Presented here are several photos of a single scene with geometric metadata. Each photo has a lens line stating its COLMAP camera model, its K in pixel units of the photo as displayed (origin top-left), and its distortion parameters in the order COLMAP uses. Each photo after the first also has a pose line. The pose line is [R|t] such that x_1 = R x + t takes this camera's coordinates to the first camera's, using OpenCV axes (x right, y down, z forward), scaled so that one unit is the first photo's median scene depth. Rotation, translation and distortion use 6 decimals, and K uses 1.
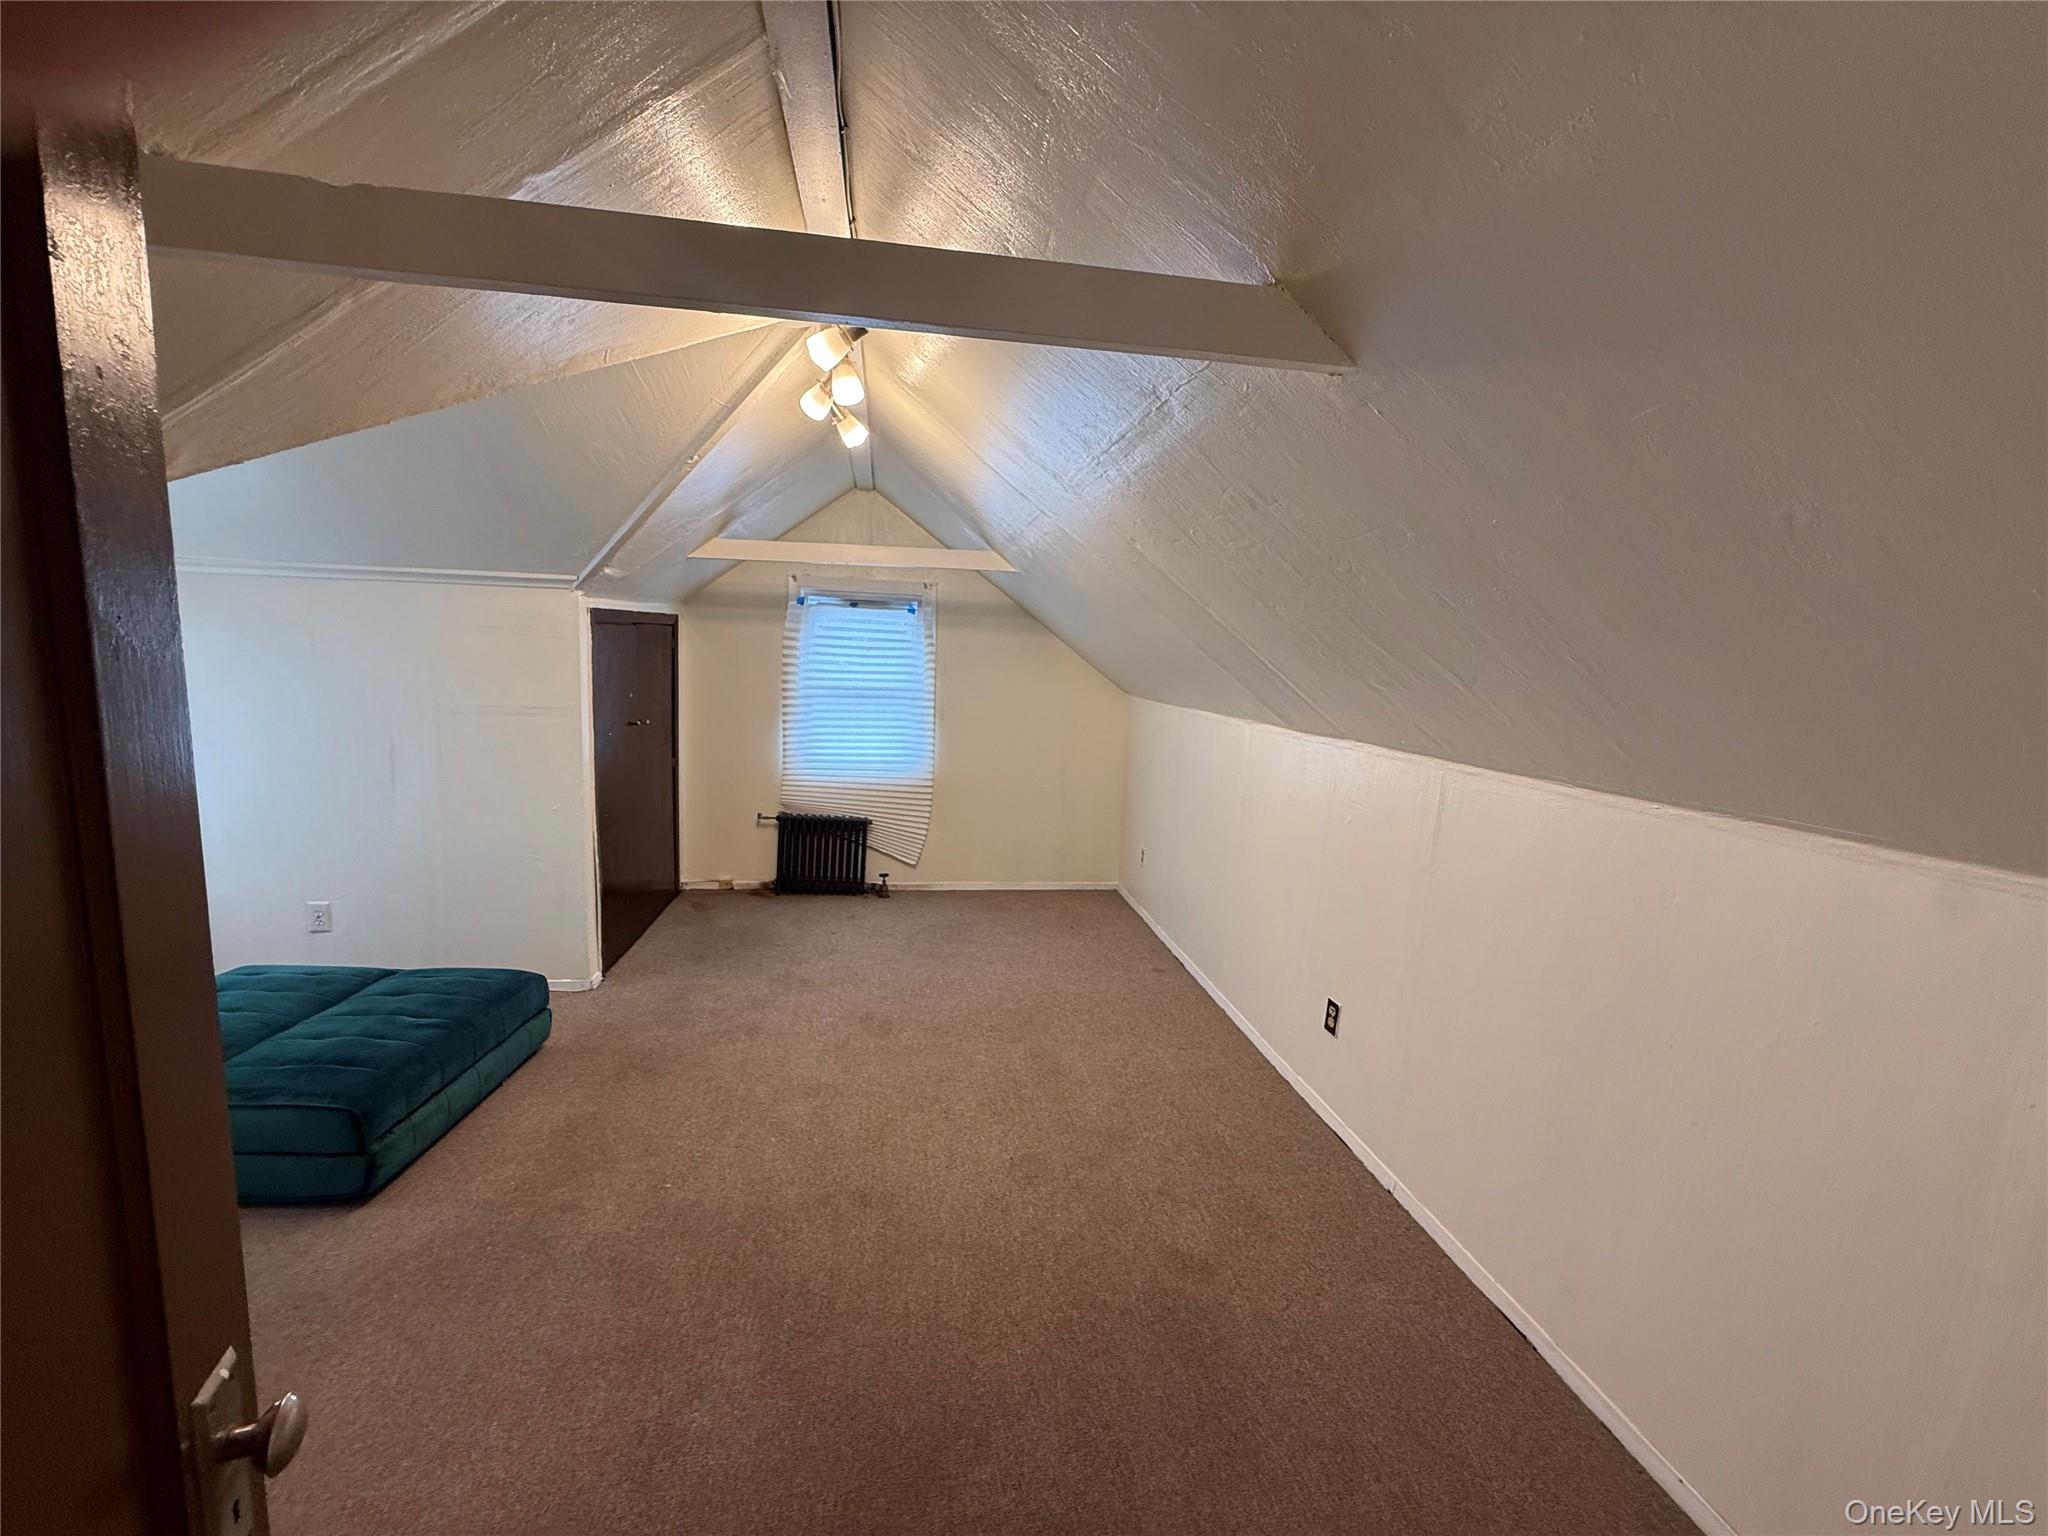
lens RADIAL K [[816.7, 0, 1011.6], [0, 816.7, 762.5], [0, 0, 1]] dist [-0.001864, 0.000369]
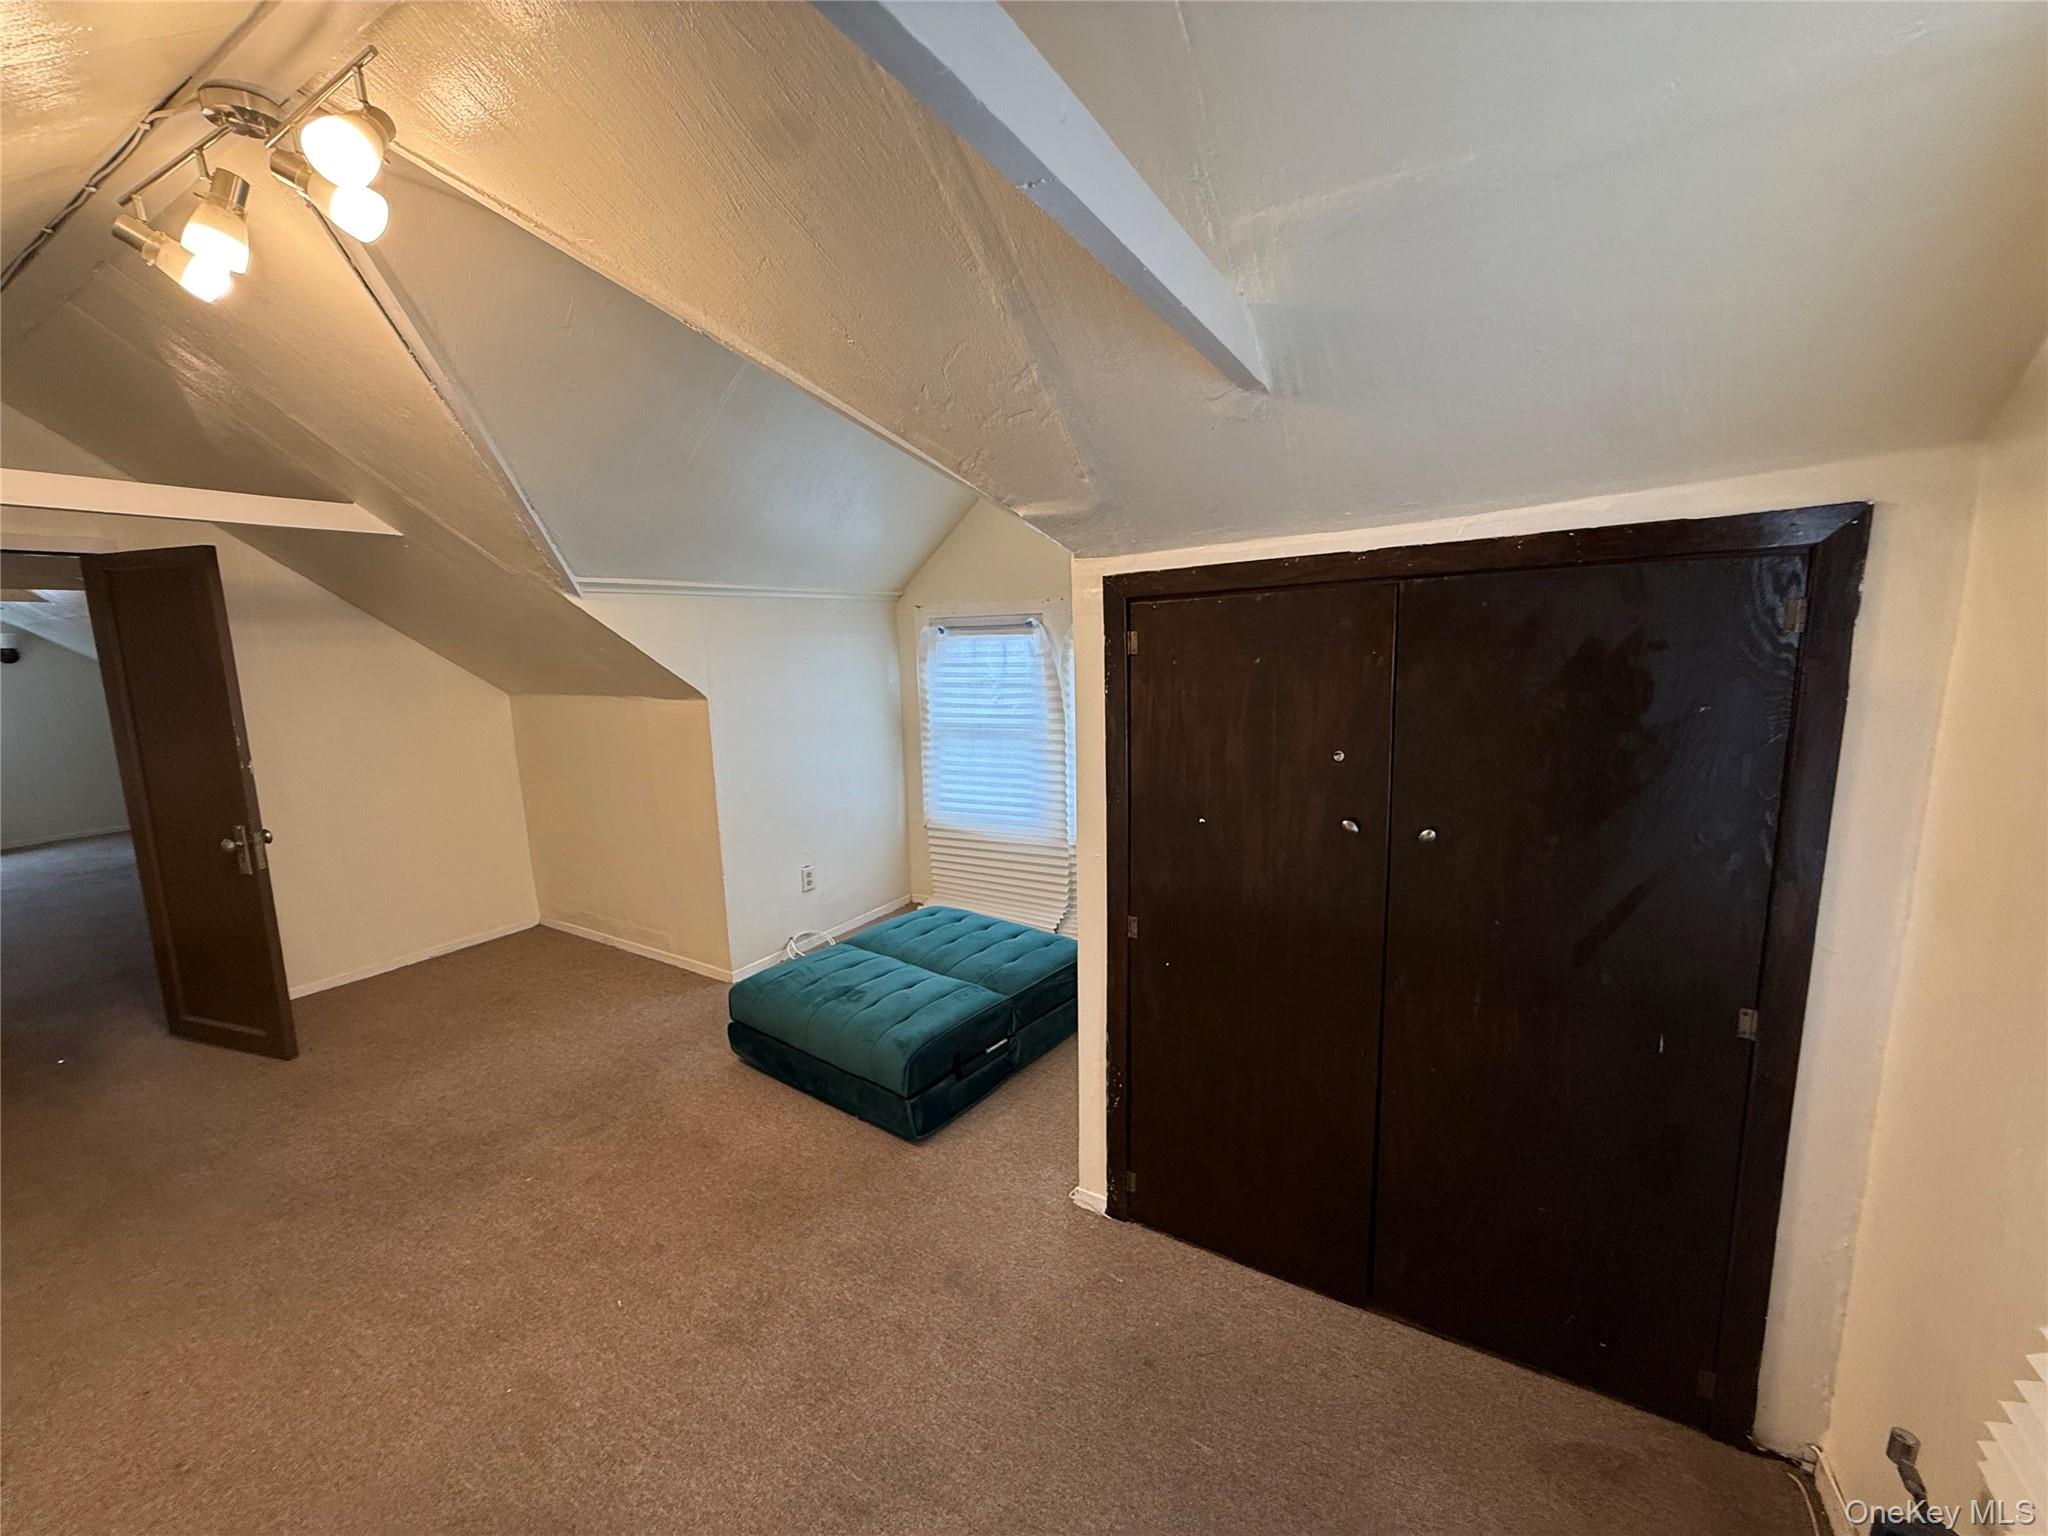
lens RADIAL K [[816.7, 0, 1014.5], [0, 816.7, 780.0], [0, 0, 1]] dist [-0.001864, 0.000369]
pose [[-0.640258, 0.112673, -0.759852, -0.040112], [-0.088478, 0.971783, 0.218652, -0.115126], [0.763048, 0.207224, -0.612223, 0.927703]]
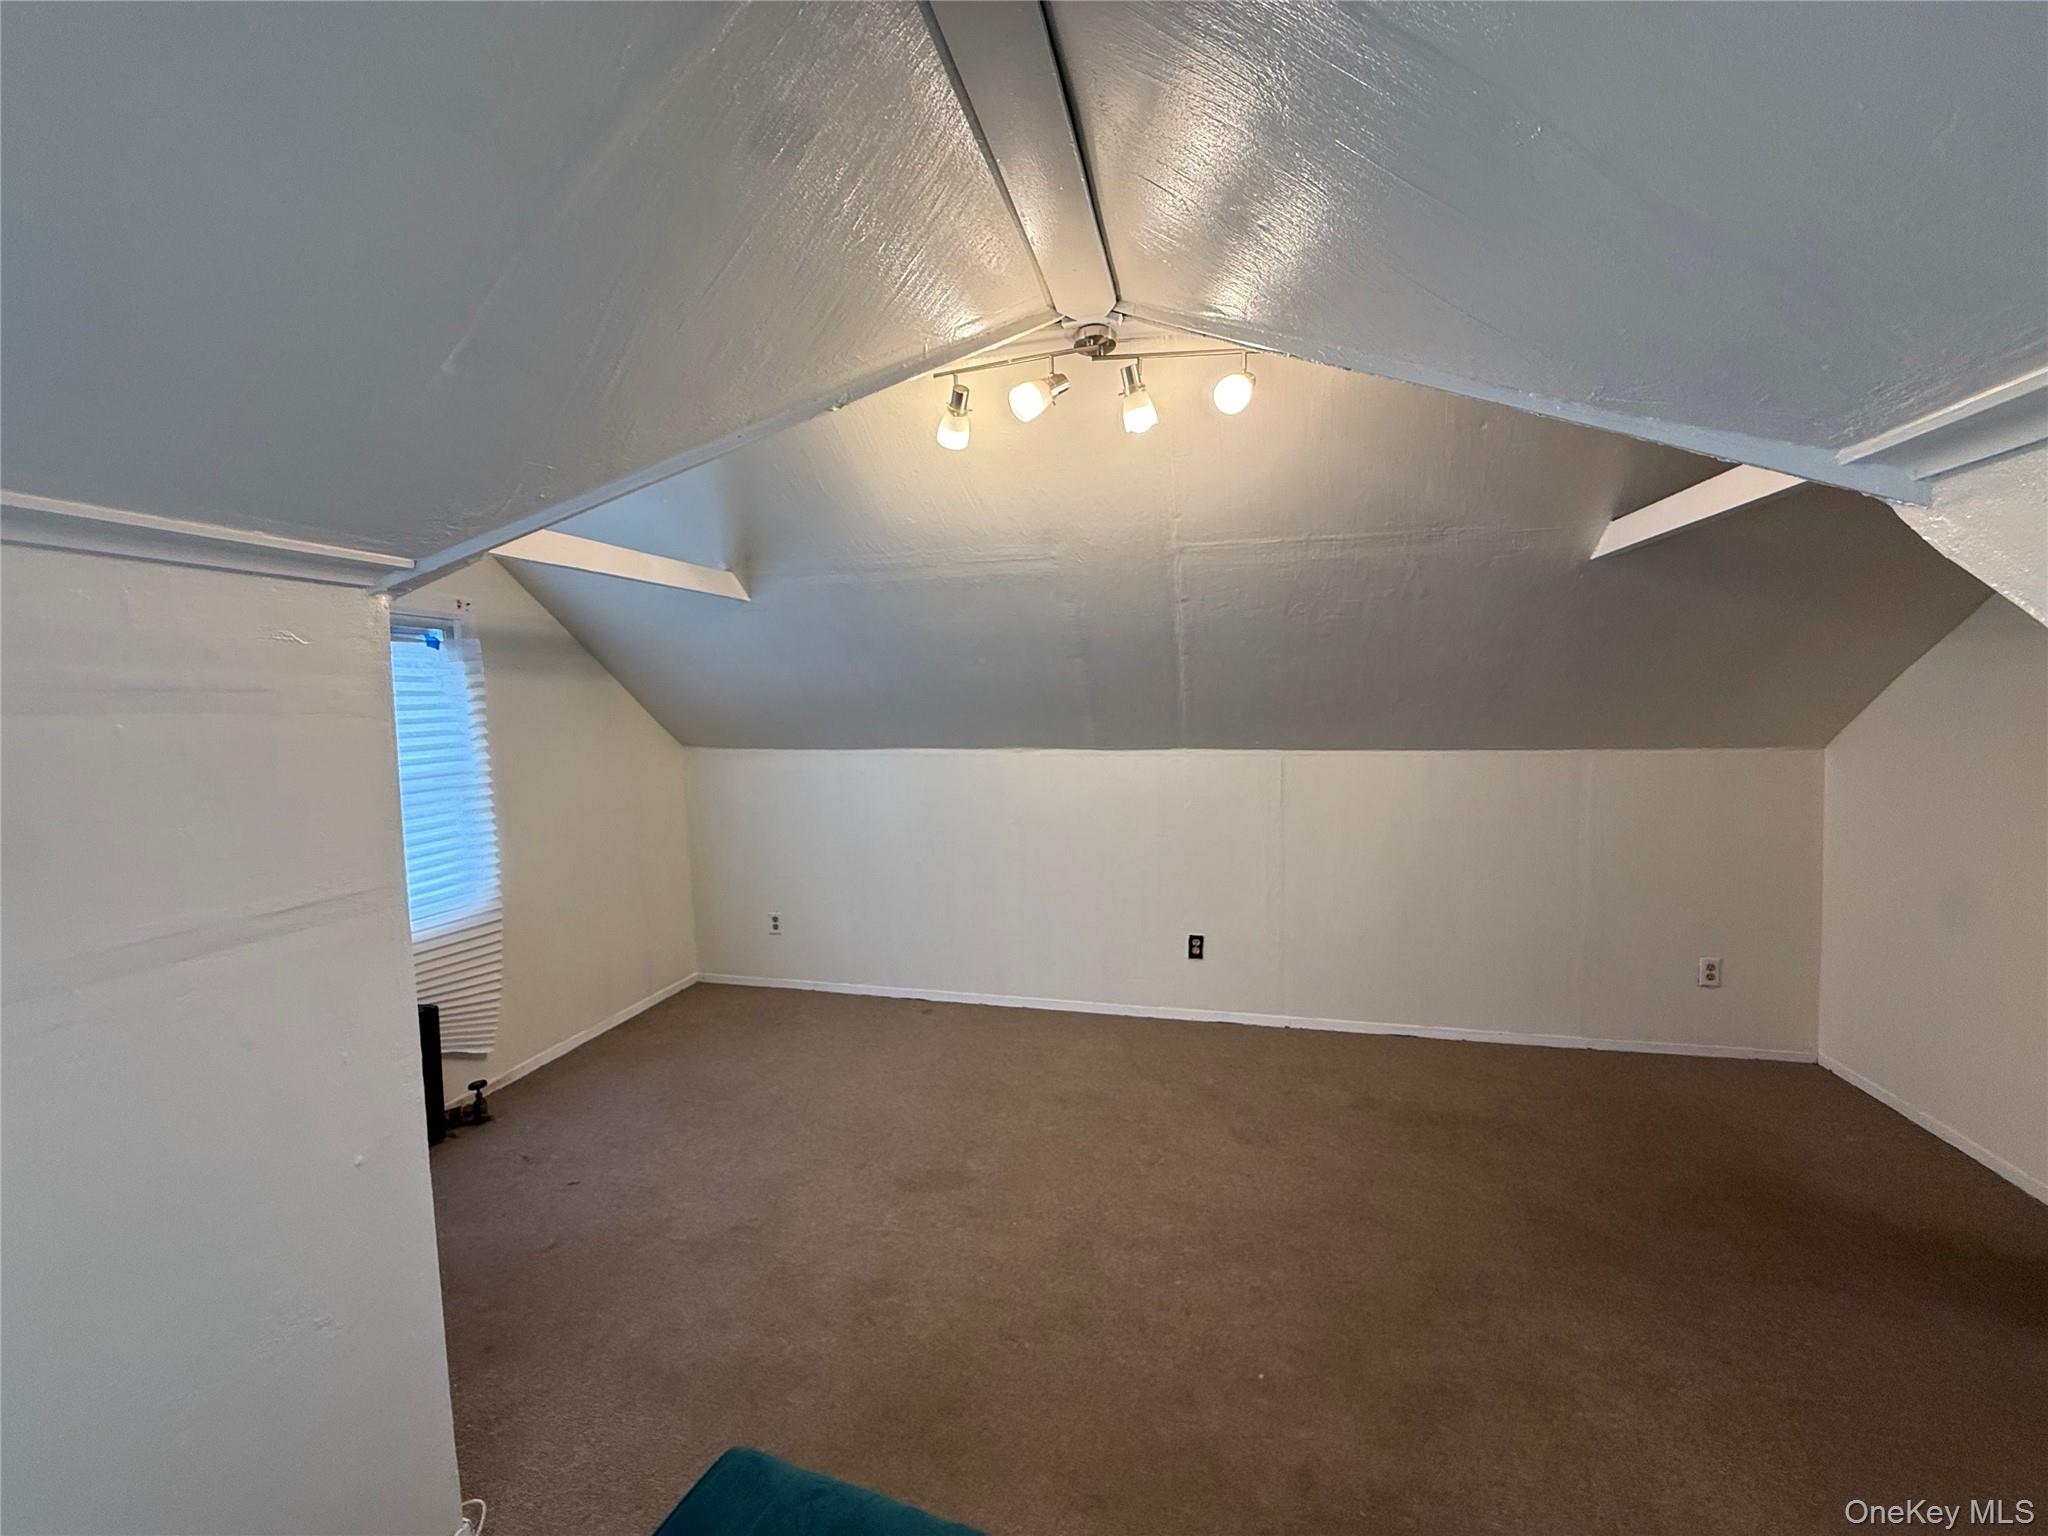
lens RADIAL K [[816.7, 0, 1026.9], [0, 816.7, 769.4], [0, 0, 1]] dist [-0.001864, 0.000369]
pose [[0.373211, -0.122652, 0.919603, -0.542873], [0.150318, 0.986120, 0.070519, -0.073096], [-0.915488, 0.111914, 0.386467, 0.388746]]
